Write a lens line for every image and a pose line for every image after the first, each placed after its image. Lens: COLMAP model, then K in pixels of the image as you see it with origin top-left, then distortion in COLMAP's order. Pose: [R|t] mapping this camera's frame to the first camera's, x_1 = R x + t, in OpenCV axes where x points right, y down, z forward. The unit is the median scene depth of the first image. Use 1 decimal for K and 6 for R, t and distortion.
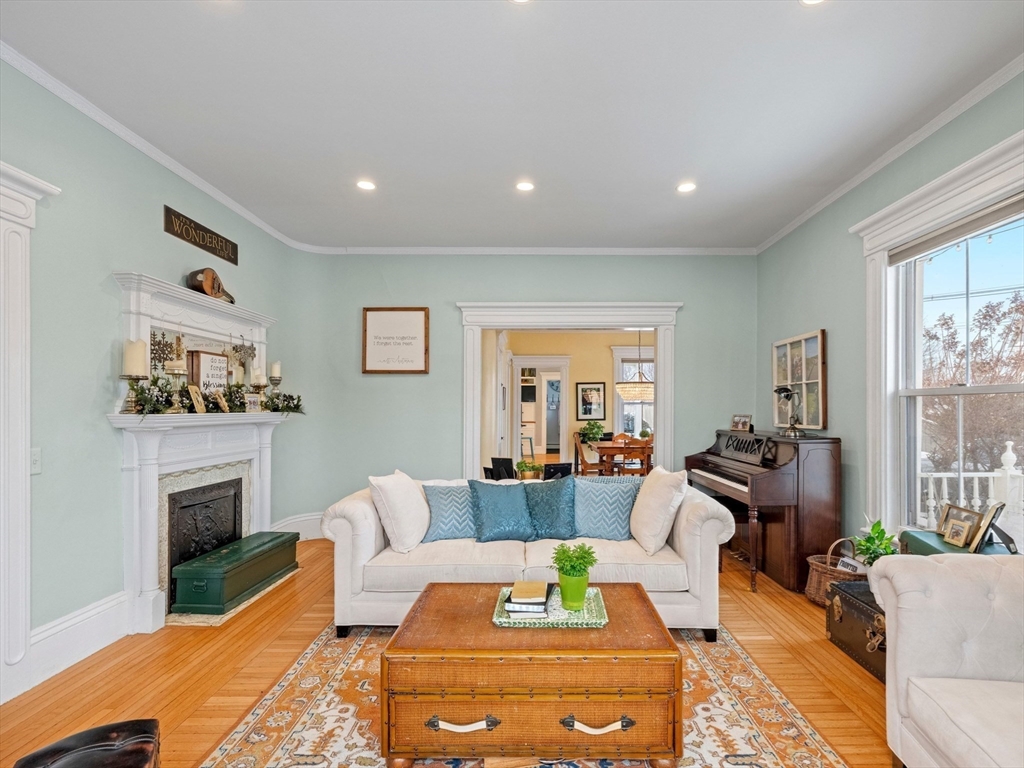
lens RADIAL K [[466.1, 0, 521.0], [0, 466.1, 405.0], [0, 0, 1]] dist [-0.009553, 0.002193]
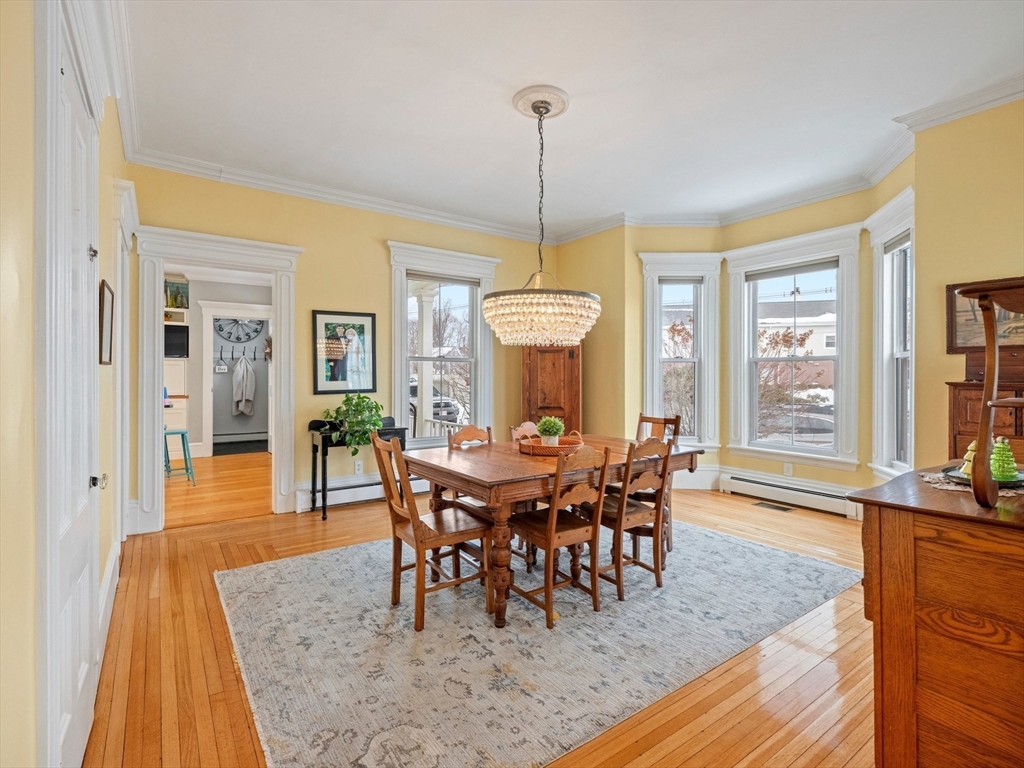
lens RADIAL K [[498.7, 0, 504.0], [0, 498.7, 385.1], [0, 0, 1]] dist [-0.000562, -0.000893]
pose [[0.811169, -0.008382, 0.584752, -0.013576], [-0.008486, 0.999623, 0.026101, 0.010521], [-0.584751, -0.026134, 0.810792, 0.505116]]
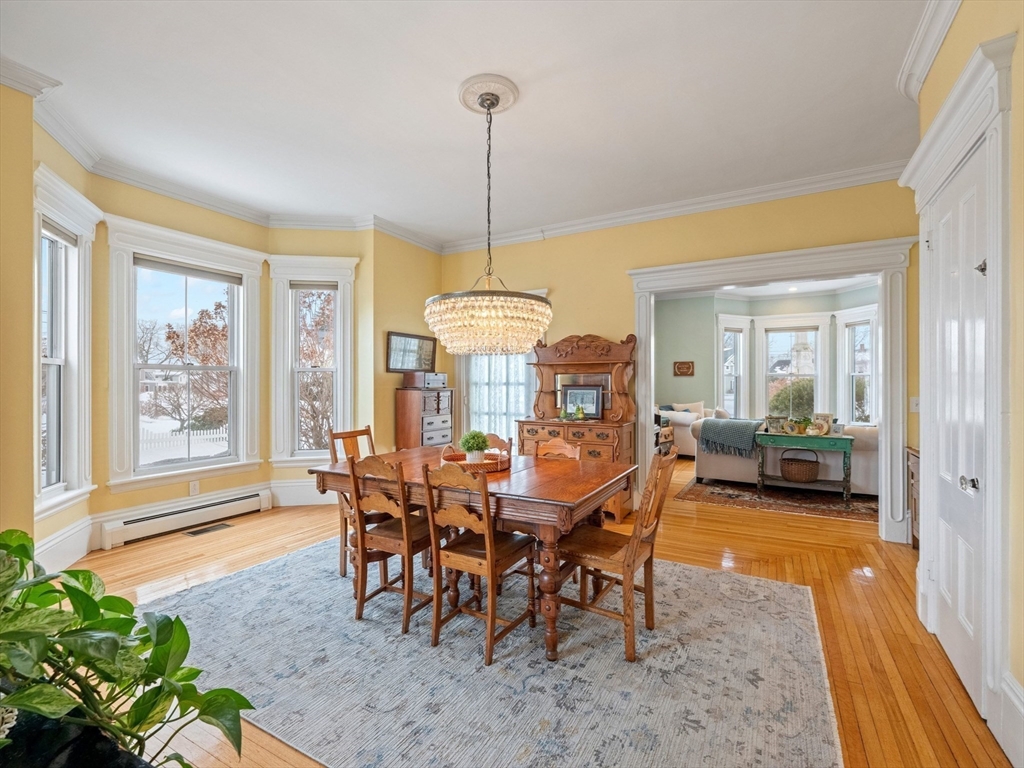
lens RADIAL K [[466.1, 0, 517.3], [0, 466.1, 383.3], [0, 0, 1]] dist [-0.009553, 0.002193]
pose [[-0.883248, 0.006355, 0.468863, 0.043077], [0.002307, 0.999955, -0.009208, 0.013351], [-0.468900, -0.007051, -0.883223, 0.977161]]
